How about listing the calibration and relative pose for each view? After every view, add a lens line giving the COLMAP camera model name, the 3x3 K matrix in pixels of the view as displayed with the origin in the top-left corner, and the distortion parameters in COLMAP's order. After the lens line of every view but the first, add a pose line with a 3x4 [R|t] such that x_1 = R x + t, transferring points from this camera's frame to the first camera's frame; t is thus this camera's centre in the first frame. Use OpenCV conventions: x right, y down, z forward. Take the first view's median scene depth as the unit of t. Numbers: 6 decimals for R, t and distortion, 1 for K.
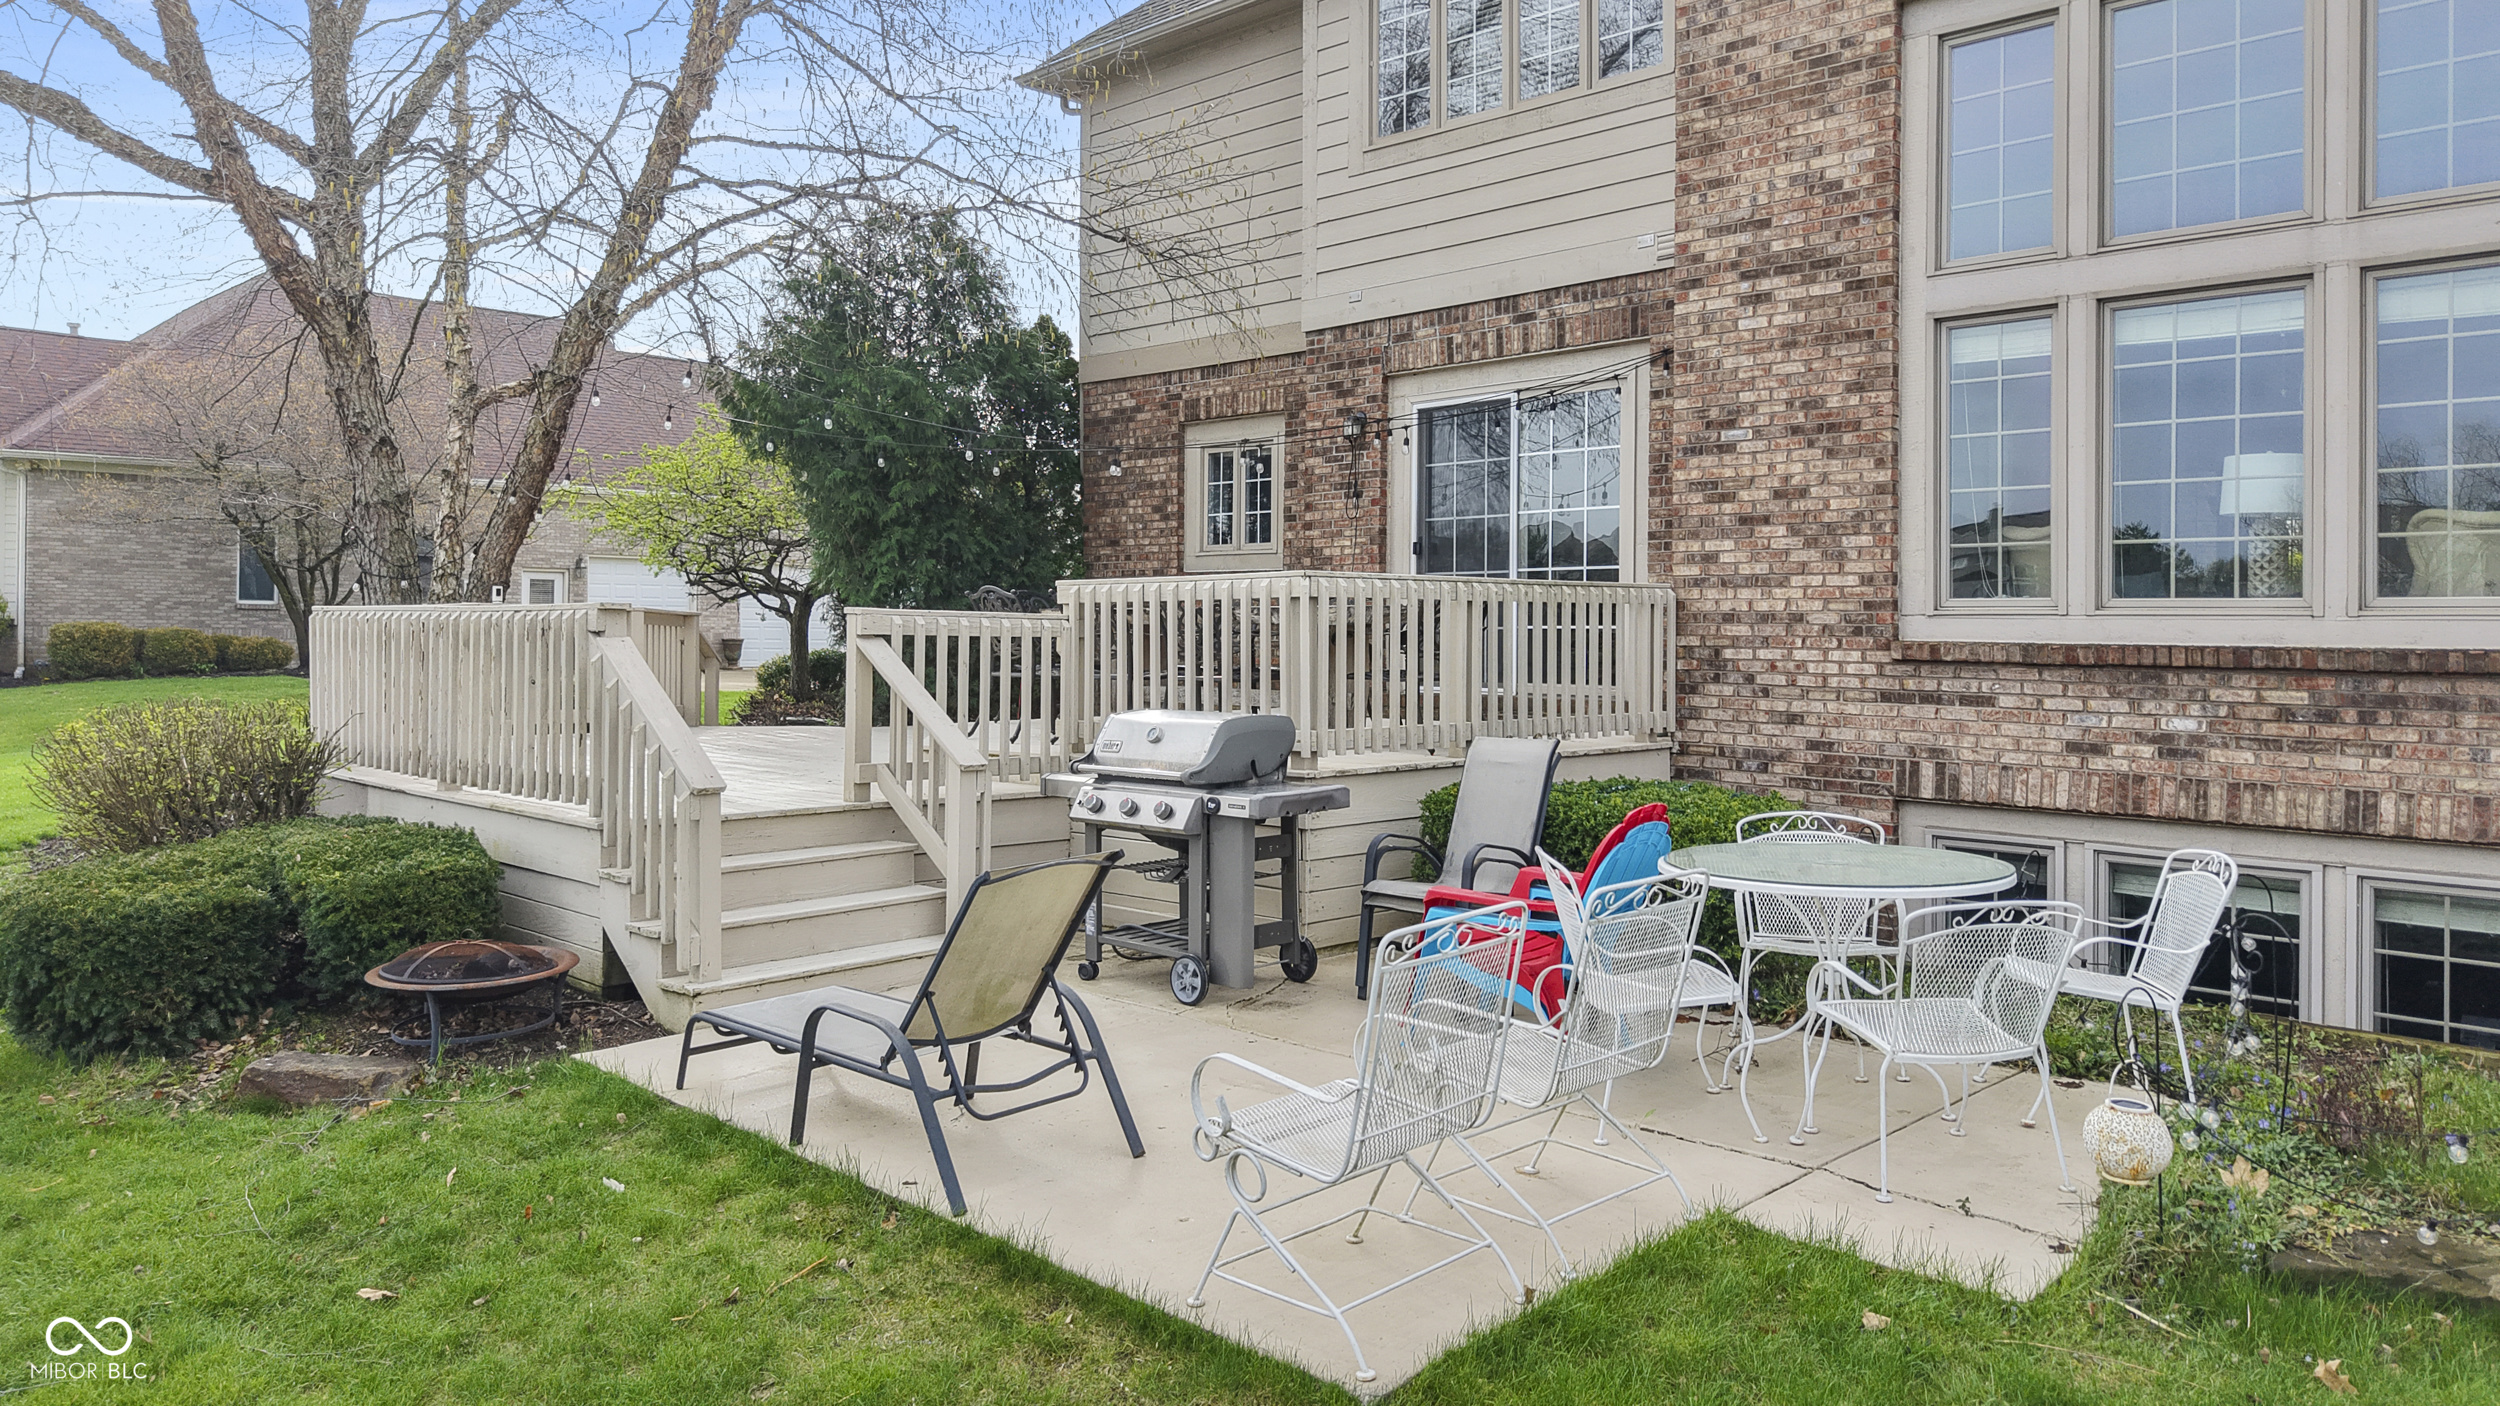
lens RADIAL K [[1652.2, 0, 1248.9], [0, 1652.2, 635.9], [0, 0, 1]] dist [-0.041032, -0.000277]
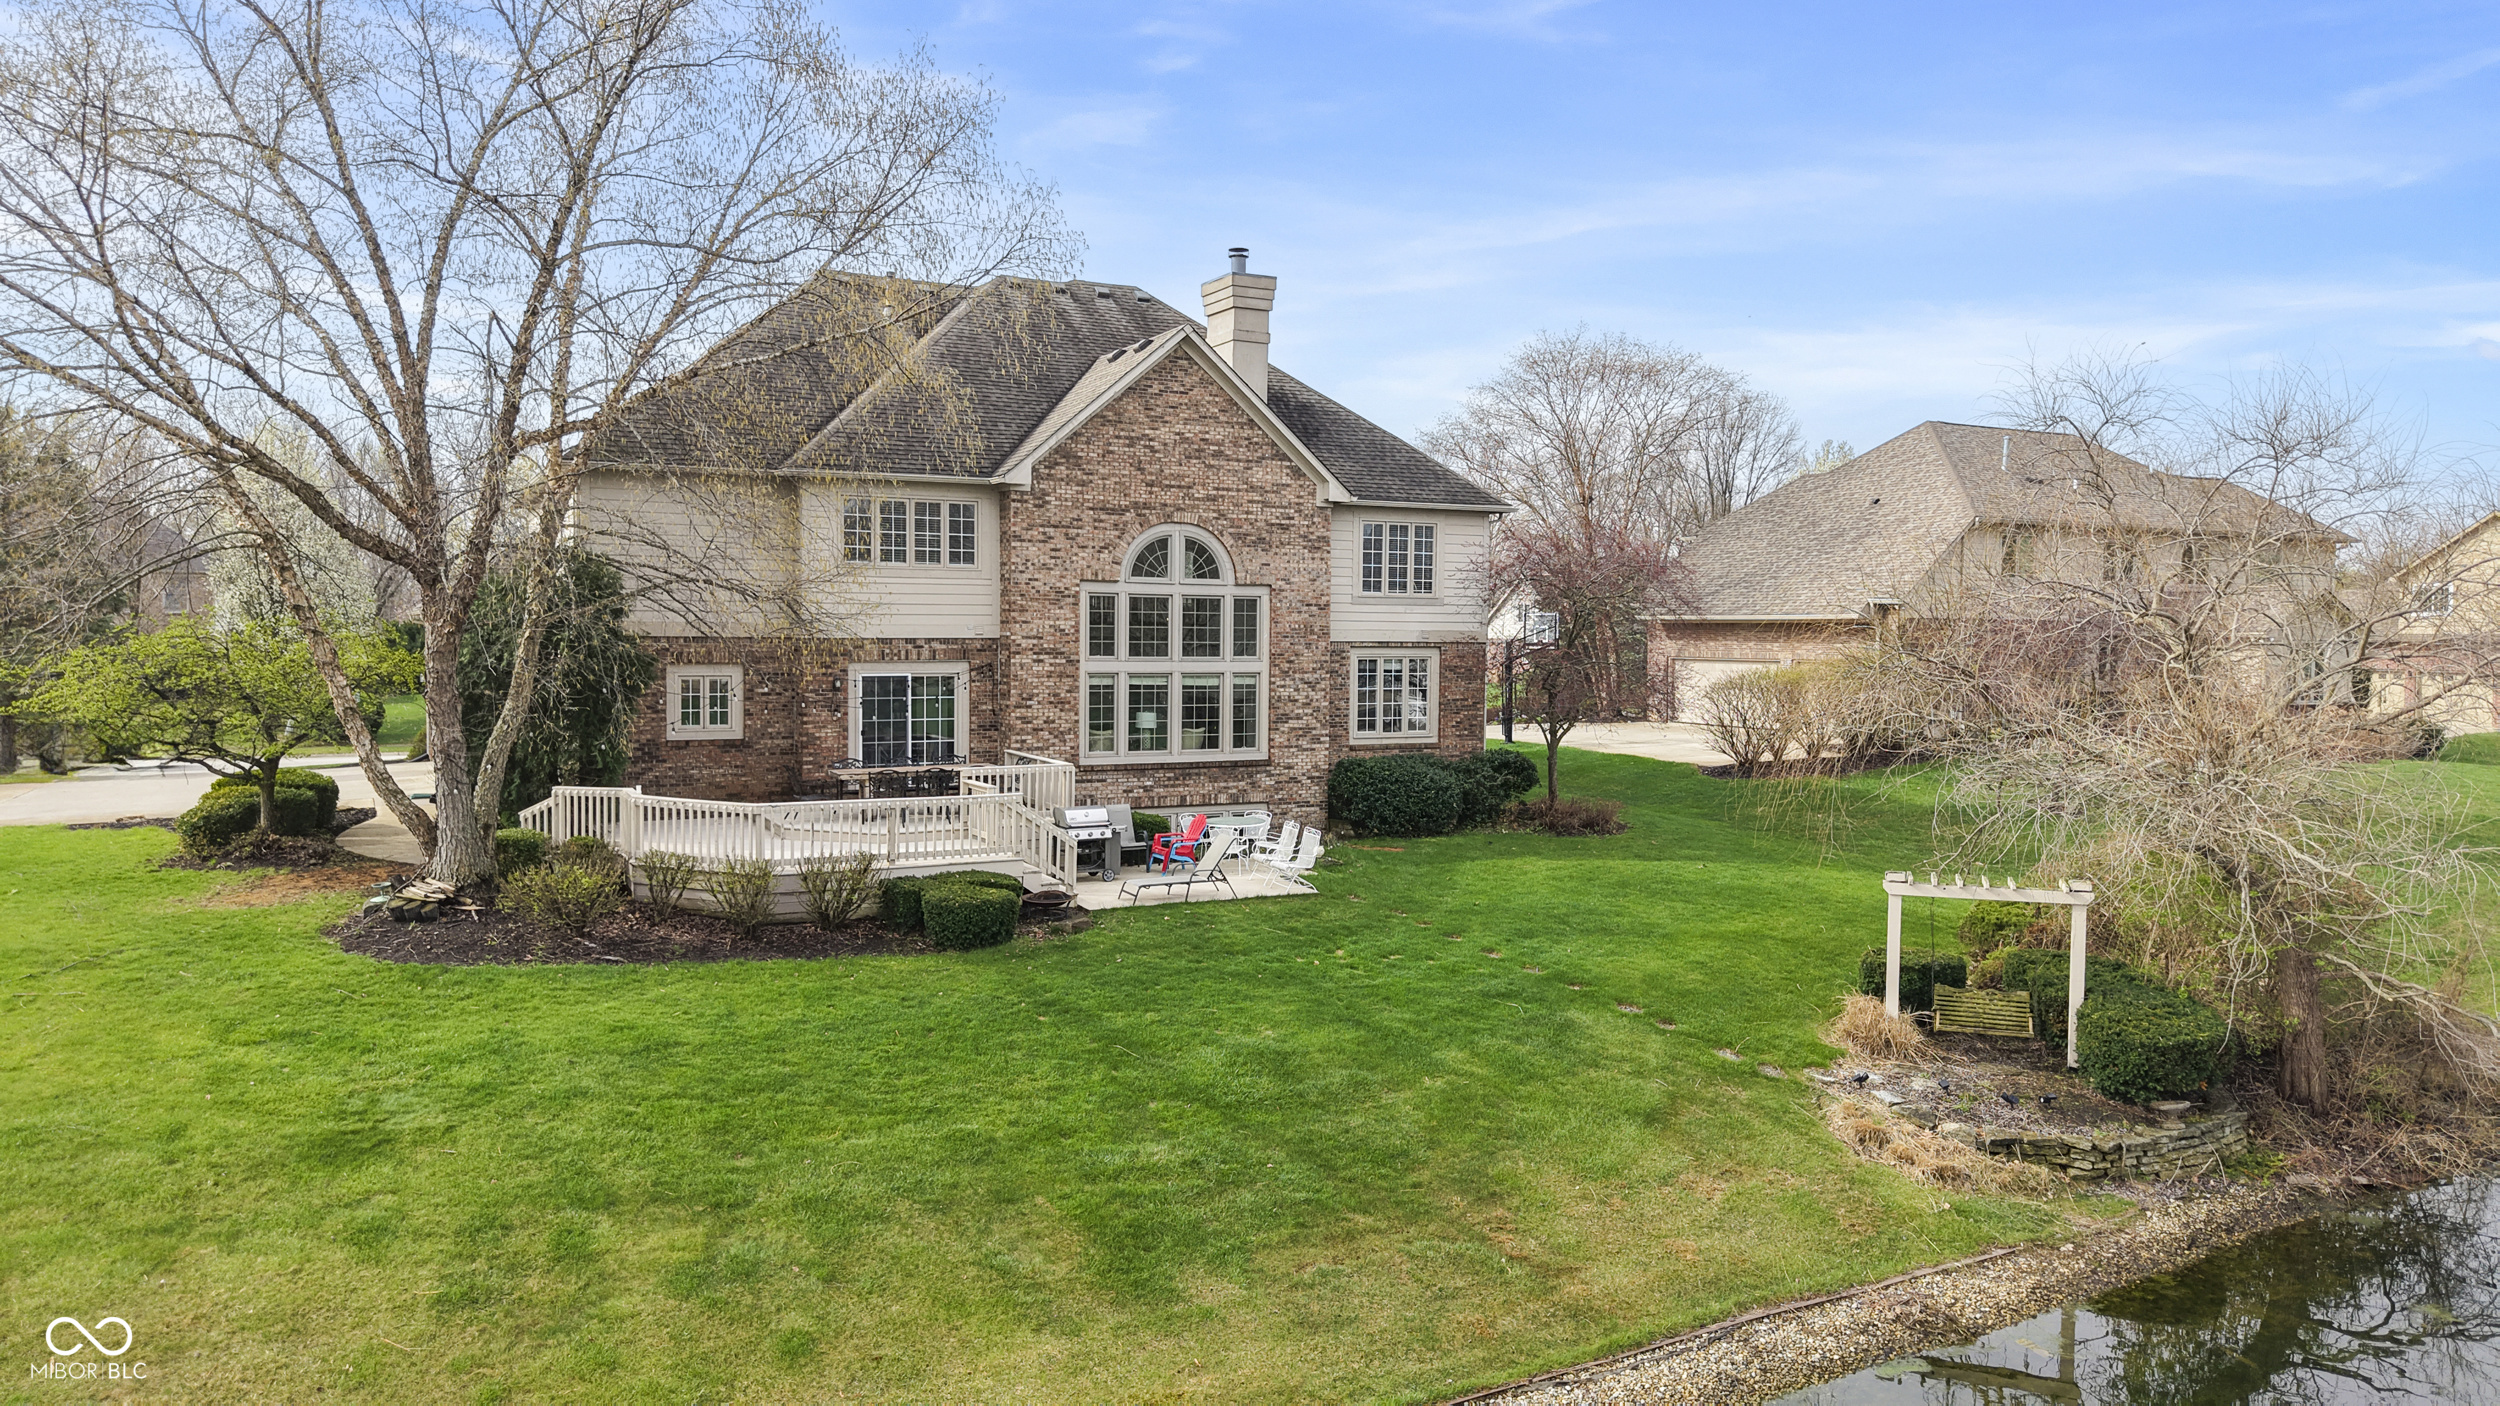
lens RADIAL K [[1620.3, 0, 1250.0], [0, 1620.3, 703.0], [0, 0, 1]] dist [0.055547, -0.110012]
pose [[0.308688, -0.041080, 0.950276, -2.646656], [-0.001437, 0.999046, 0.043655, -0.268147], [-0.951162, -0.014841, 0.308334, -0.386078]]
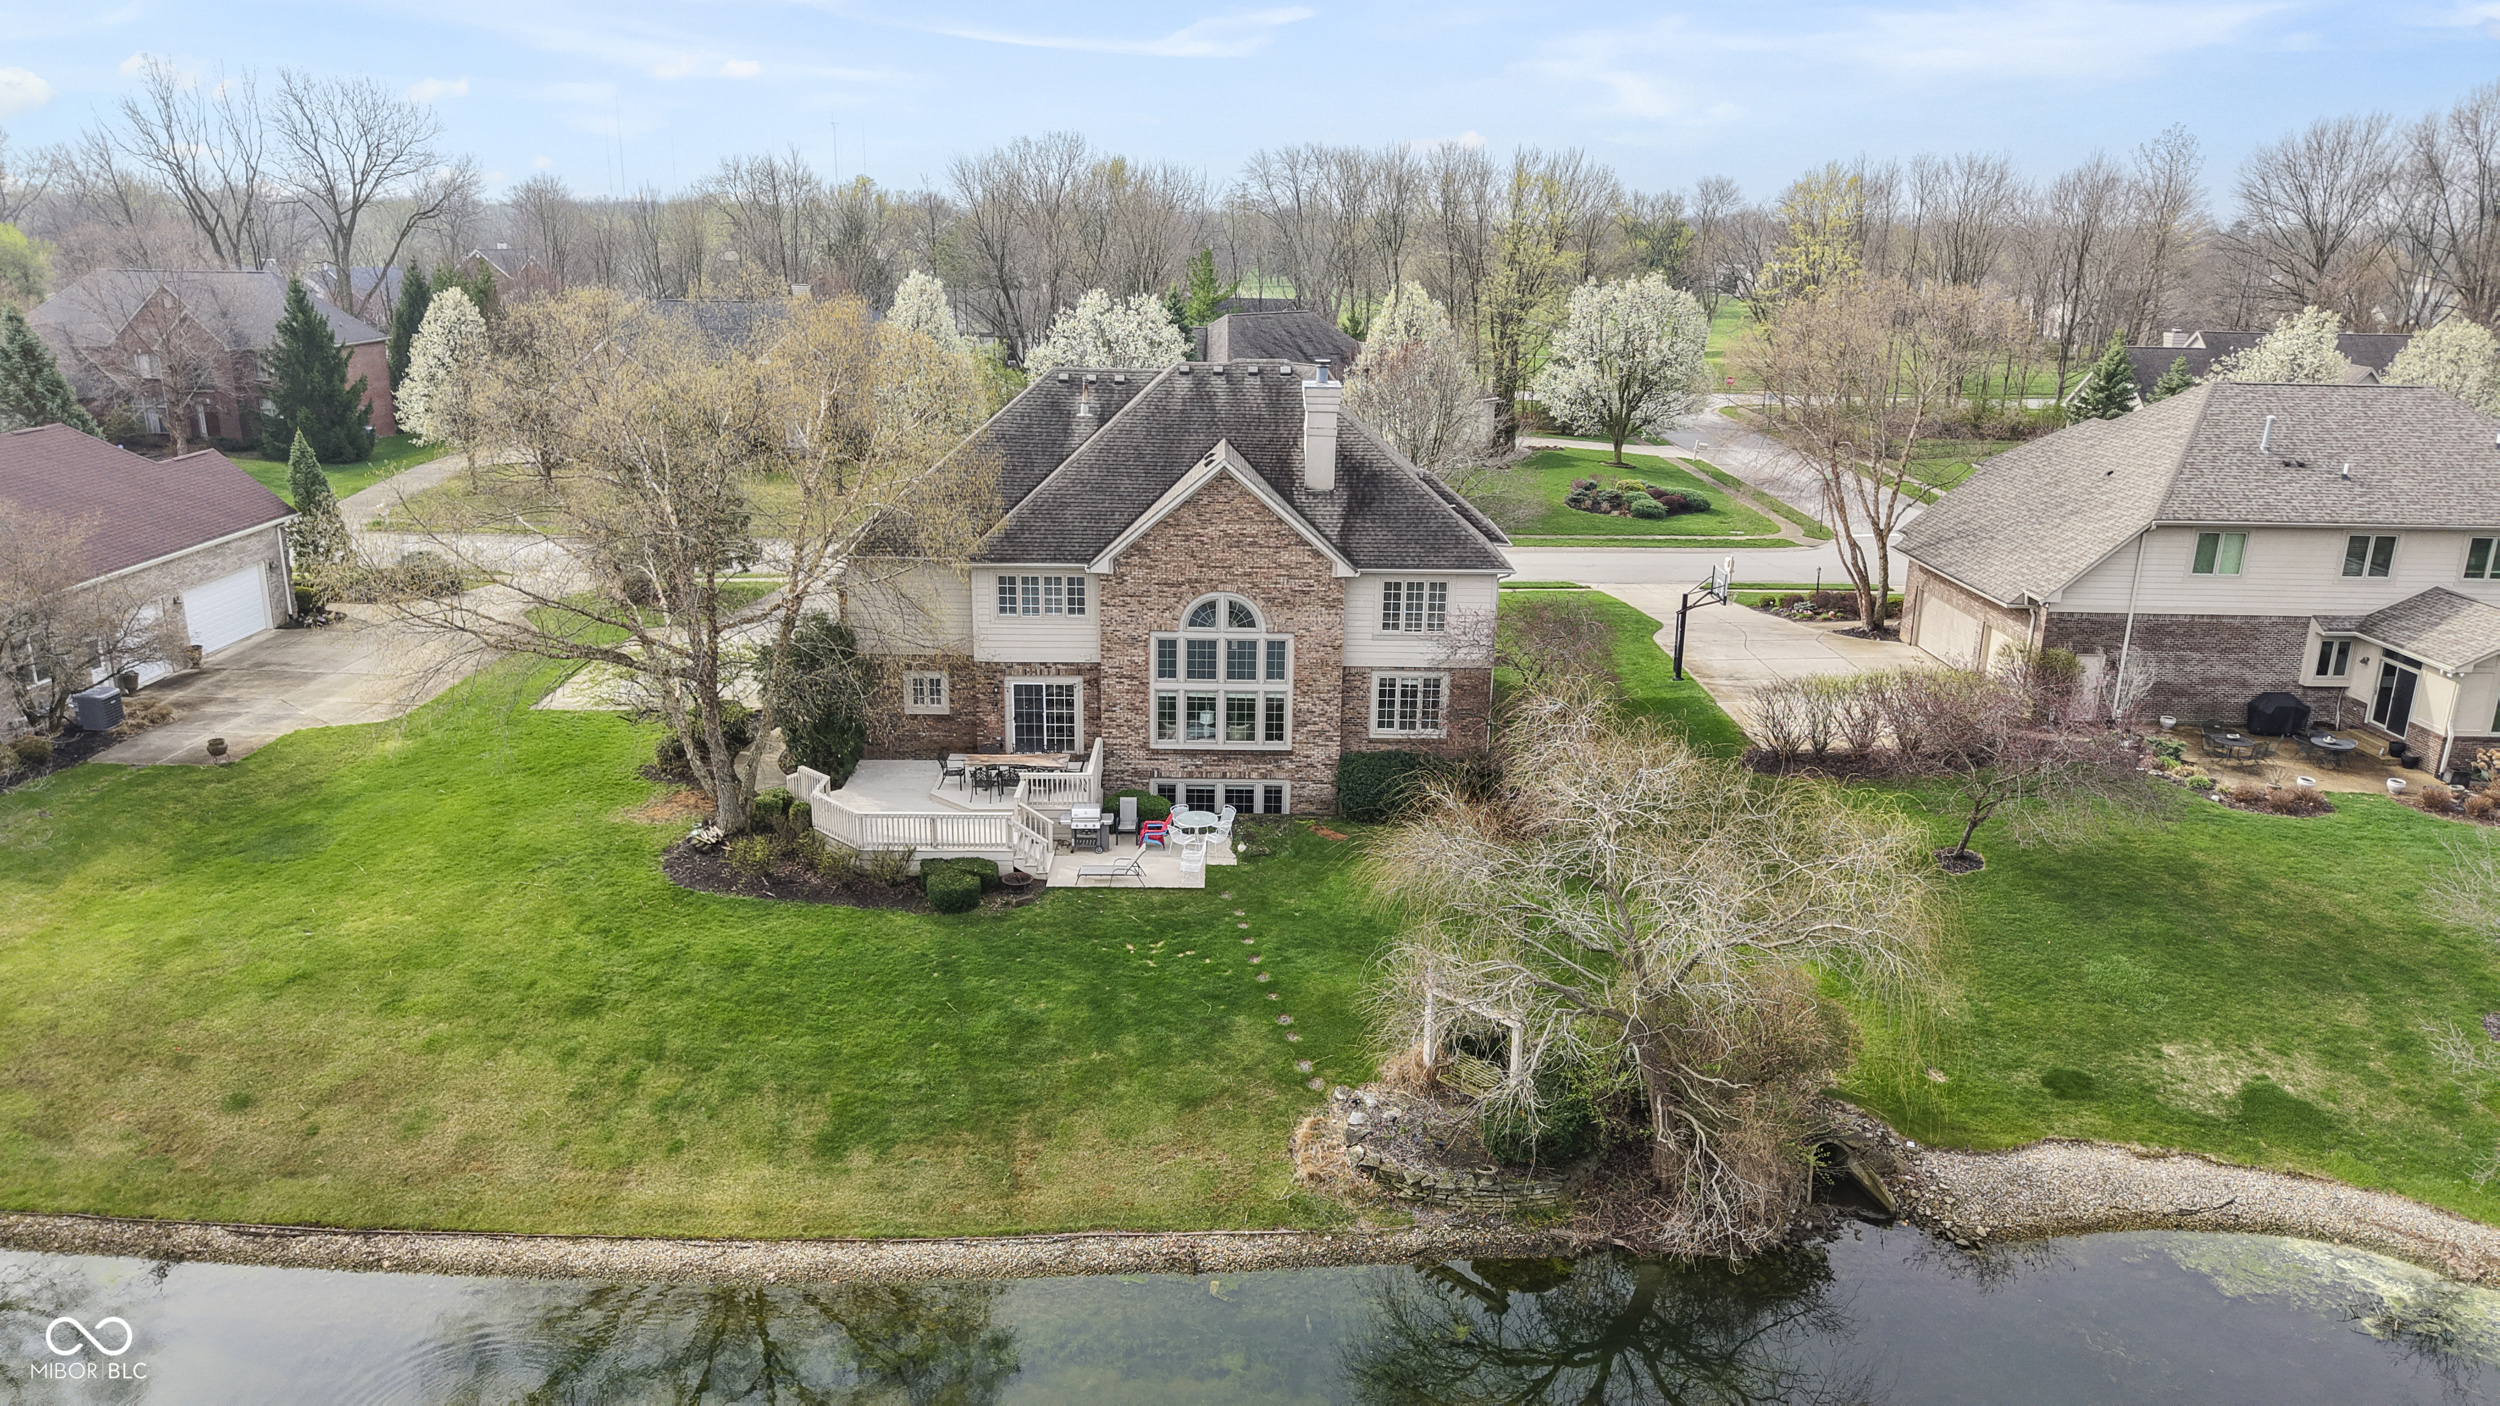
lens RADIAL K [[1606.5, 0, 1276.8], [0, 1606.5, 689.8], [0, 0, 1]] dist [0.061693, -0.087194]
pose [[0.690567, -0.184594, 0.699315, -2.778442], [-0.015231, 0.962957, 0.269226, -1.512559], [-0.723108, -0.196570, 0.662175, -2.567191]]
